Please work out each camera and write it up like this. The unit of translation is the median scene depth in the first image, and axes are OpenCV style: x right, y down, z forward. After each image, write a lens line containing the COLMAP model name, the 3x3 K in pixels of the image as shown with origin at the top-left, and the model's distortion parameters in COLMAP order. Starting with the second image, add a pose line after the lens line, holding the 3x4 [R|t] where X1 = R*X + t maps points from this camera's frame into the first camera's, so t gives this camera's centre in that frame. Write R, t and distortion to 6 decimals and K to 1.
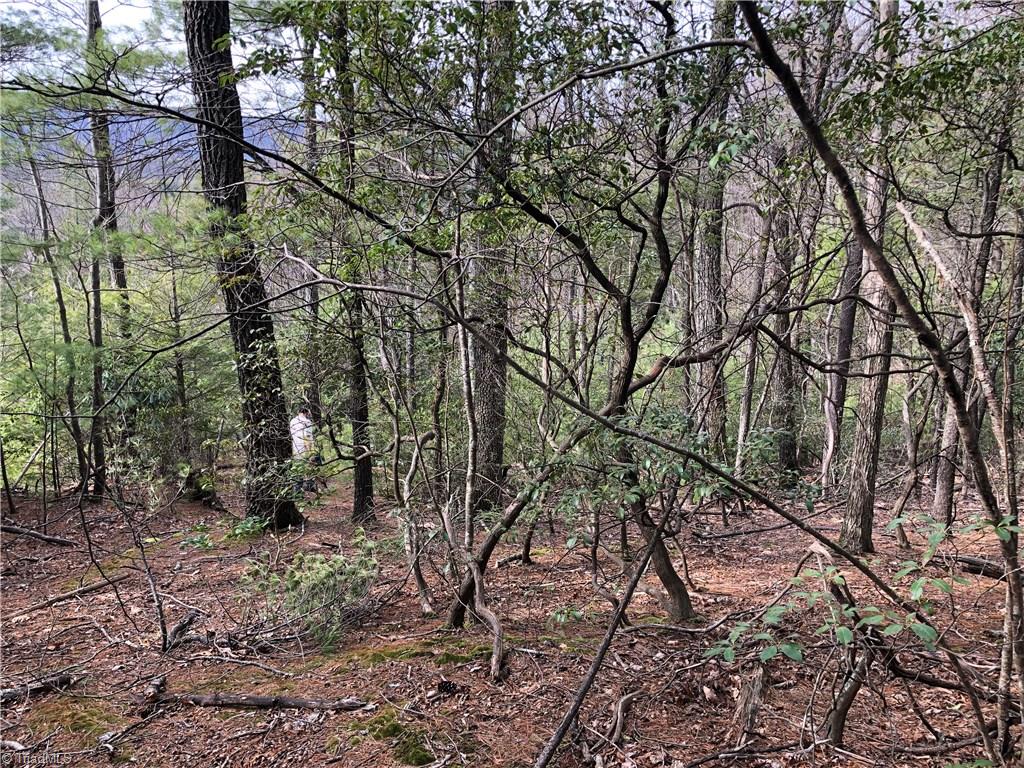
lens RADIAL K [[825.8, 0, 508.6], [0, 825.8, 380.4], [0, 0, 1]] dist [0.036447, -0.042358]
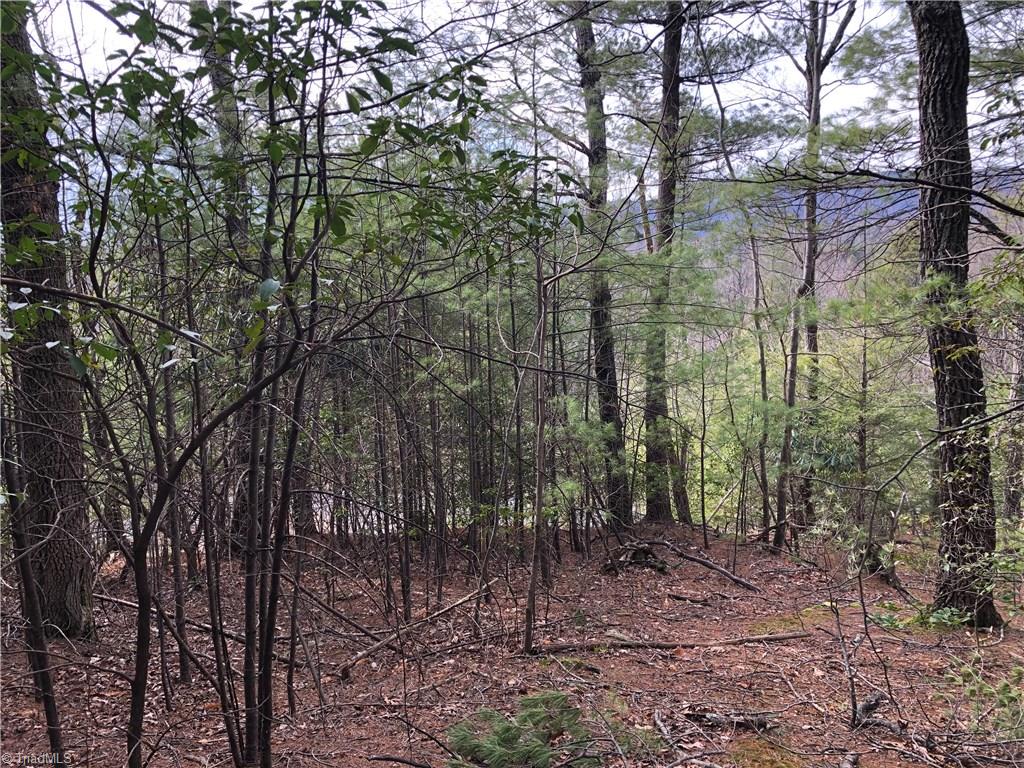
lens RADIAL K [[825.8, 0, 512.3], [0, 825.8, 379.0], [0, 0, 1]] dist [0.036447, -0.042358]
pose [[0.719492, 0.054052, -0.692394, -0.025801], [-0.107550, 0.993611, -0.034193, -0.001889], [0.686122, 0.099069, 0.720709, -0.010621]]
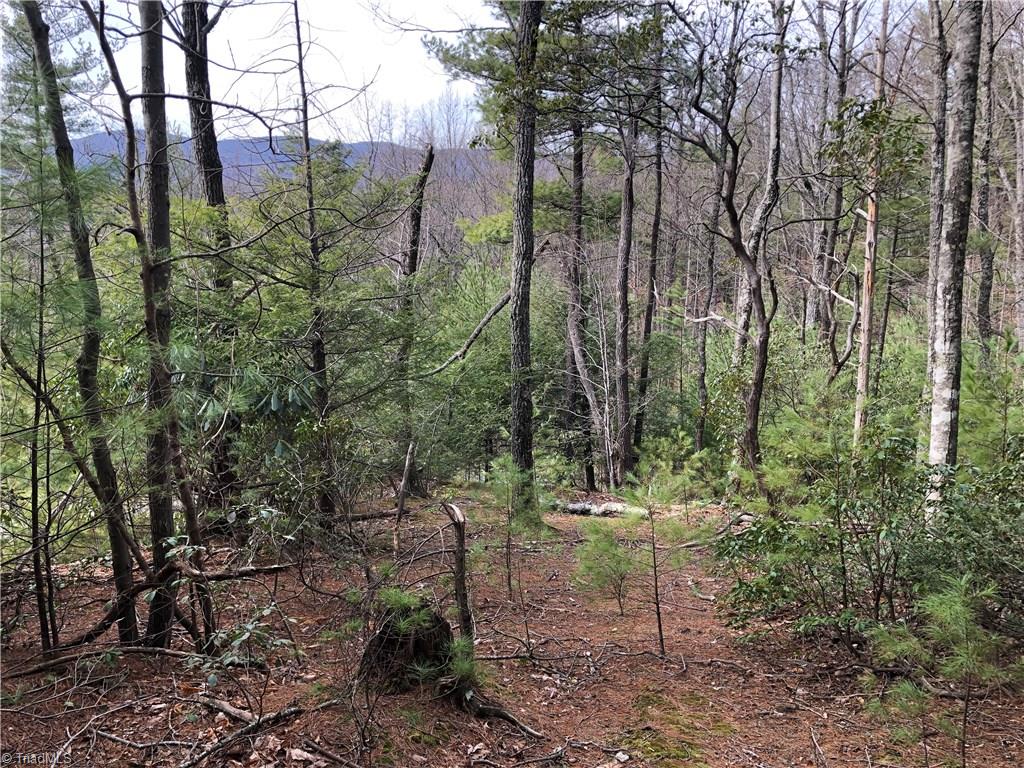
lens RADIAL K [[825.8, 0, 511.8], [0, 825.8, 385.6], [0, 0, 1]] dist [0.036447, -0.042358]
pose [[0.995770, -0.007537, -0.091566, -0.386700], [0.005369, 0.999700, -0.023897, 0.039461], [0.091719, 0.023304, 0.995512, 0.827552]]
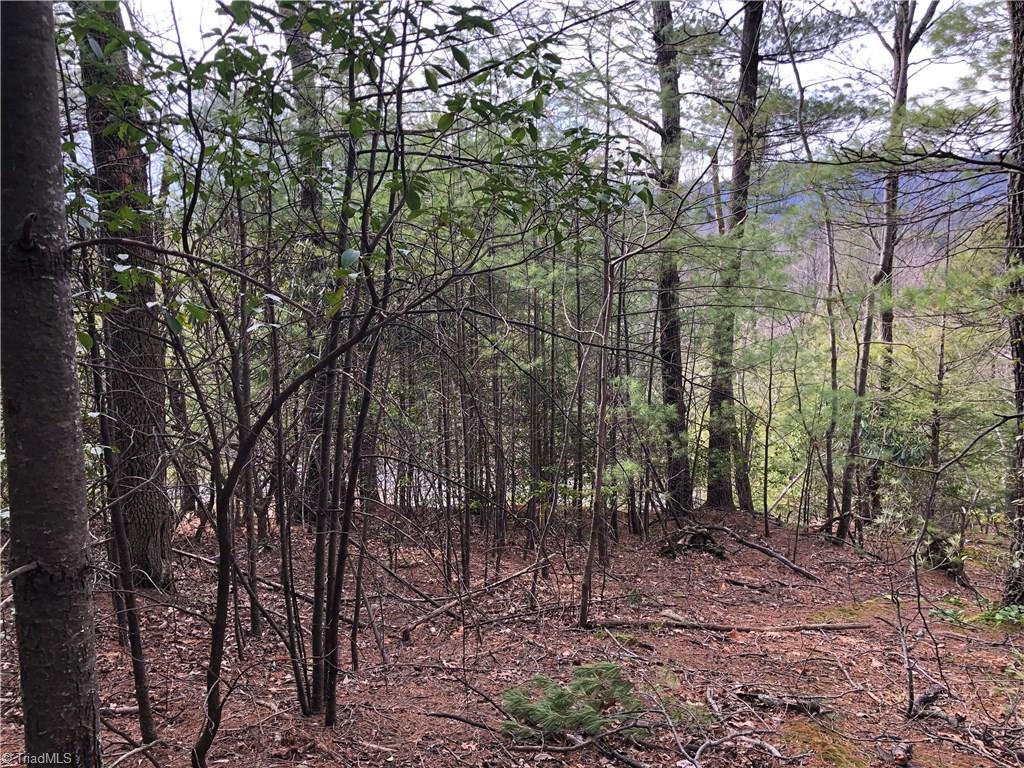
lens RADIAL K [[825.8, 0, 512.7], [0, 825.8, 384.9], [0, 0, 1]] dist [0.036447, -0.042358]
pose [[0.662697, 0.097738, -0.742482, -0.020166], [-0.140607, 0.990054, 0.004829, 0.001212], [0.735569, 0.101198, 0.669848, -0.016535]]
